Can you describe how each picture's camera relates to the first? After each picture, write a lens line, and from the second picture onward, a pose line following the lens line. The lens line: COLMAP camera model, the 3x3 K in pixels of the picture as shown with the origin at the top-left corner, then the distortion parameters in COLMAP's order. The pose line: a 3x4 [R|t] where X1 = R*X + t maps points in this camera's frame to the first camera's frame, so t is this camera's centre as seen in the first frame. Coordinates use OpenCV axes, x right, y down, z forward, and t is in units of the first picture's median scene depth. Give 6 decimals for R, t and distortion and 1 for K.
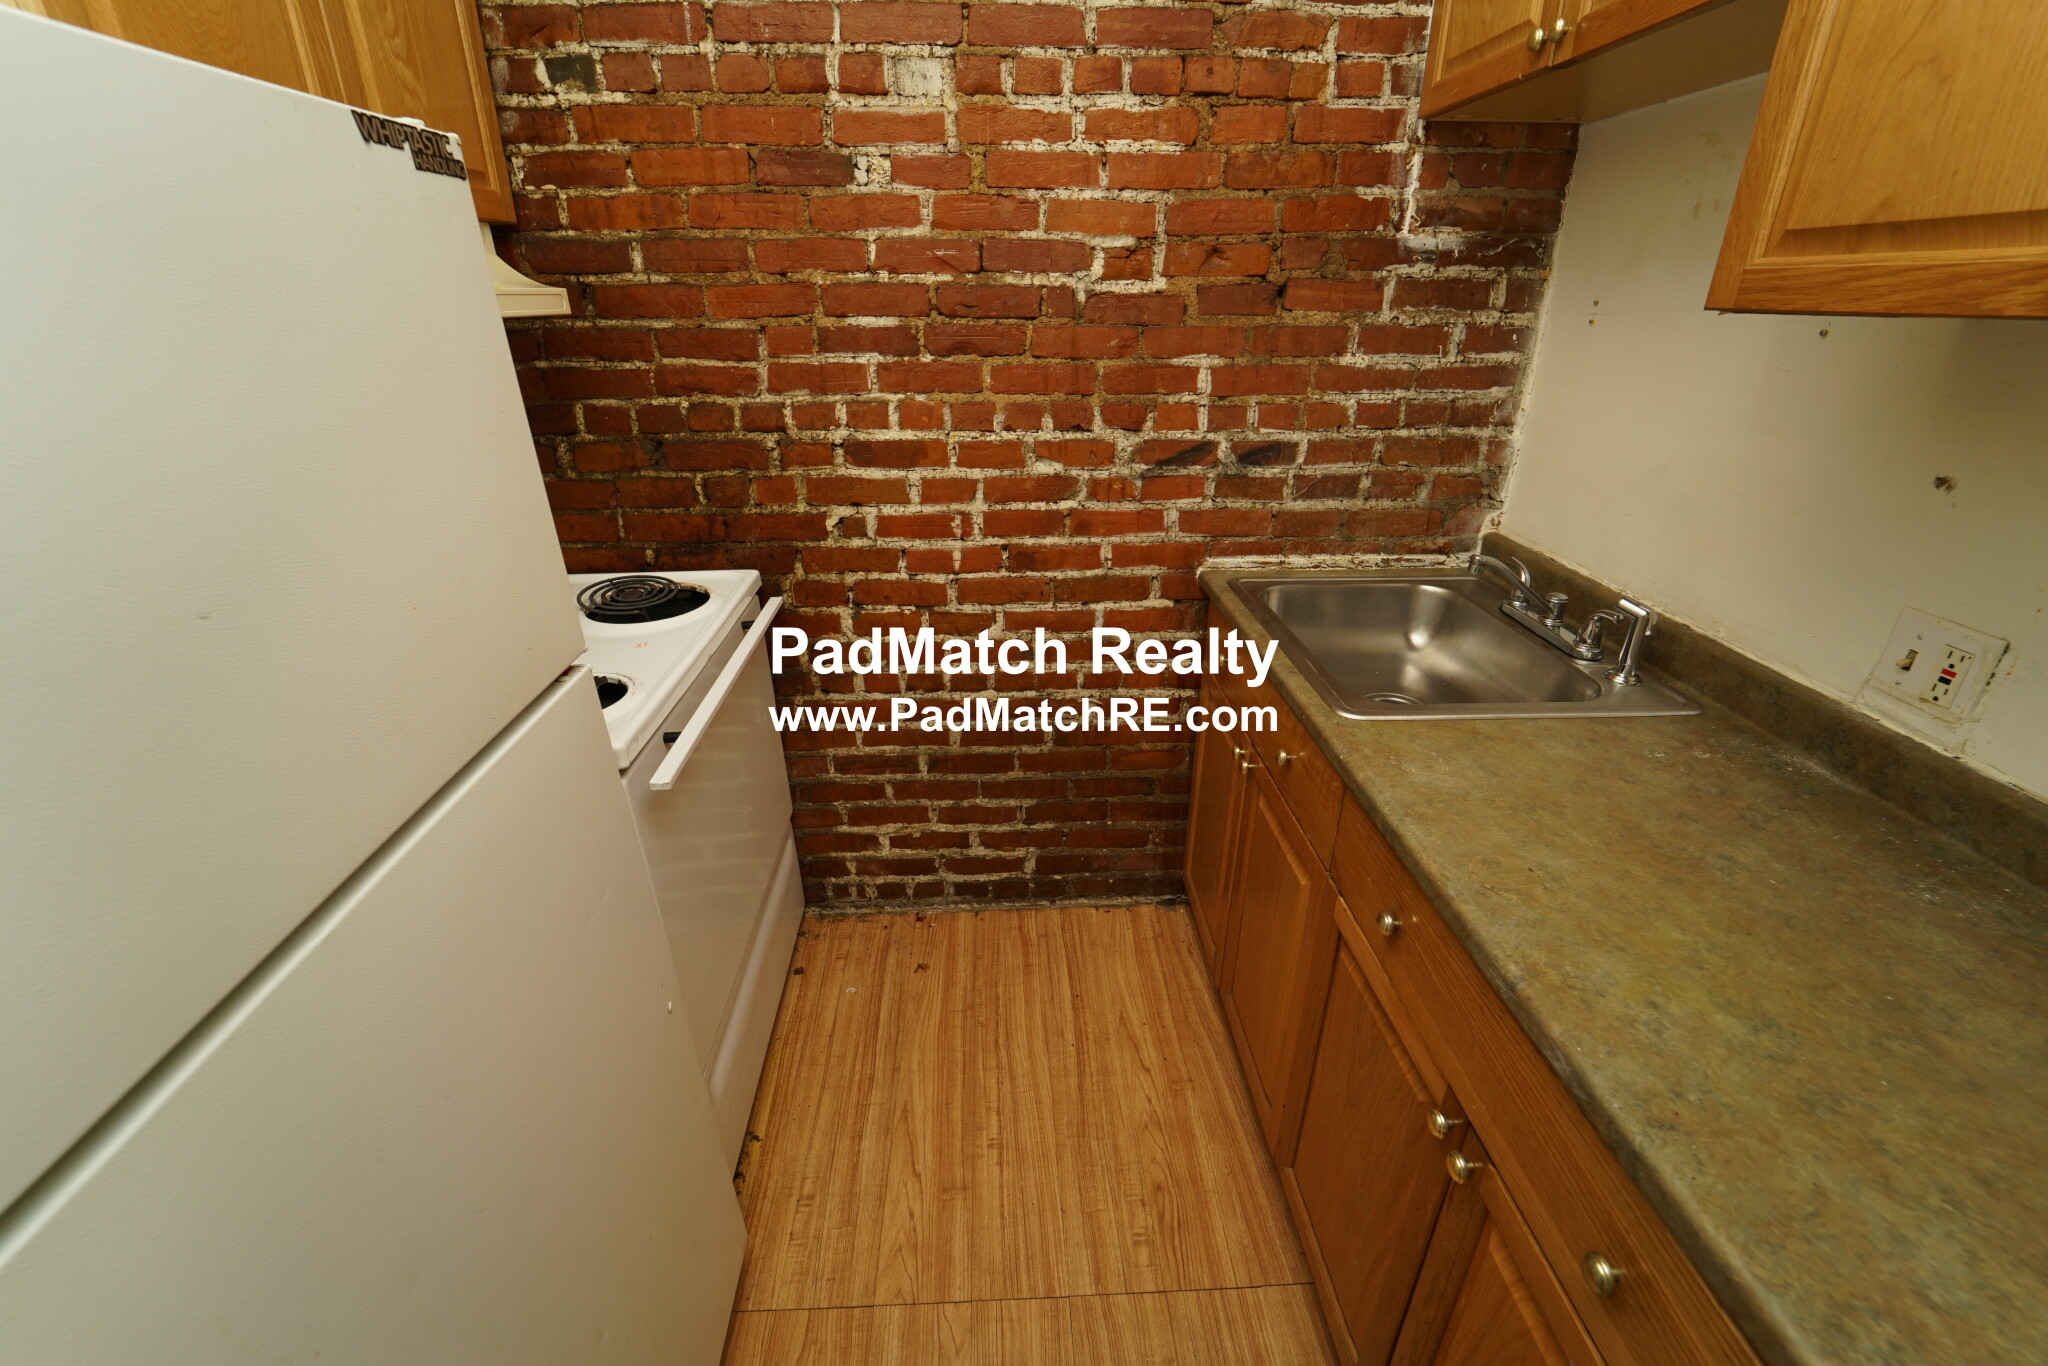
lens RADIAL K [[822.5, 0, 1020.4], [0, 822.5, 670.3], [0, 0, 1]] dist [-0.026532, 0.002325]
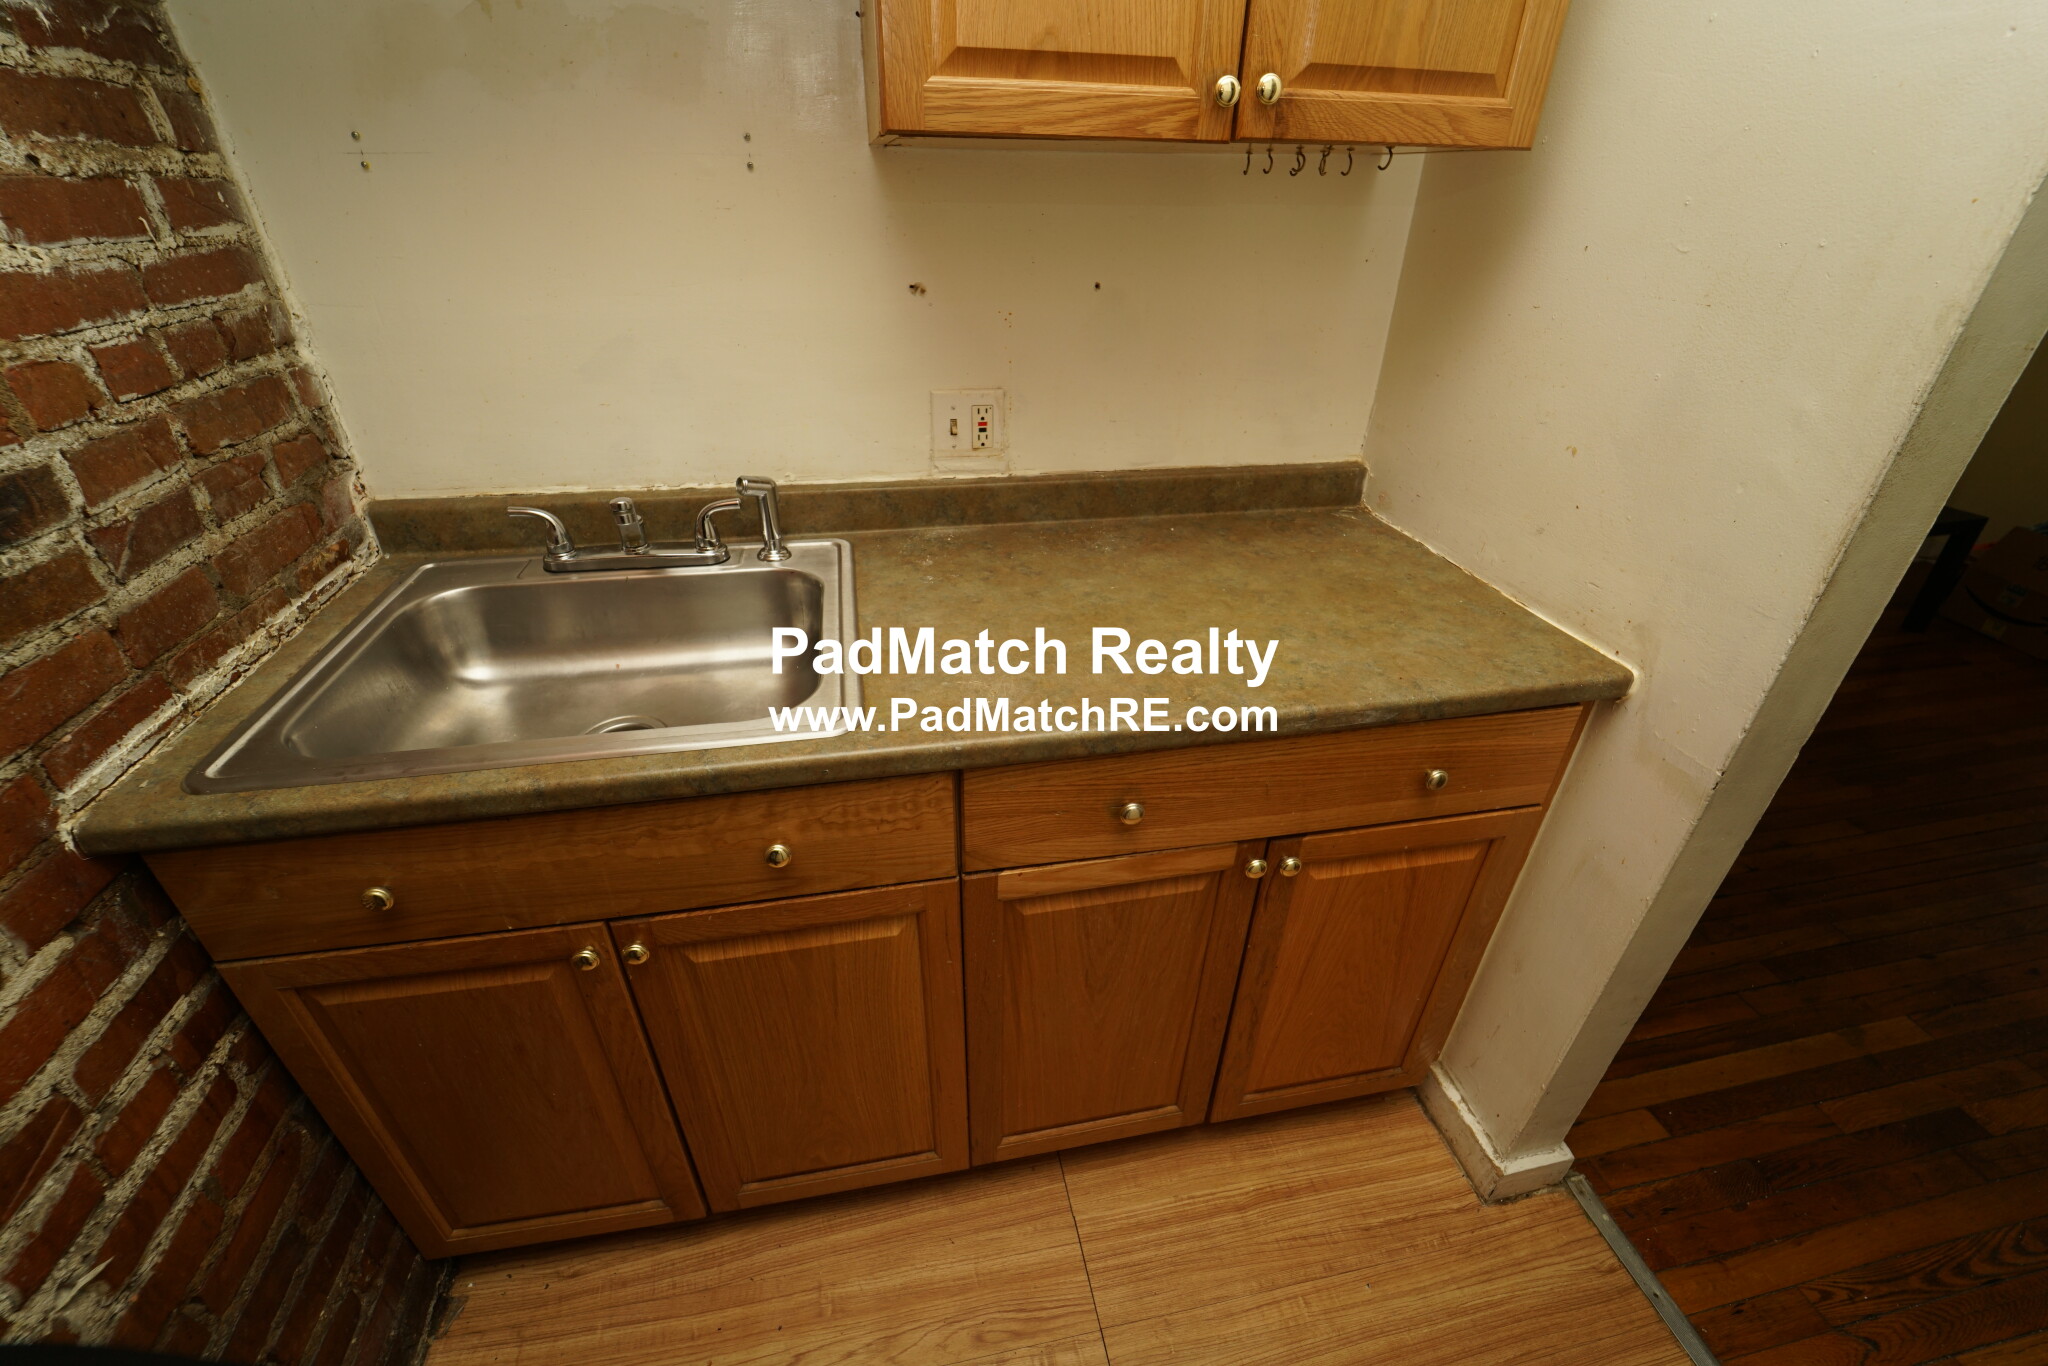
lens RADIAL K [[822.5, 0, 1020.4], [0, 822.5, 670.3], [0, 0, 1]] dist [-0.026532, 0.002325]
pose [[-0.153181, -0.501882, 0.851264, -0.157611], [0.394803, 0.758614, 0.518301, -0.217171], [-0.905906, 0.415475, 0.081939, 0.562657]]
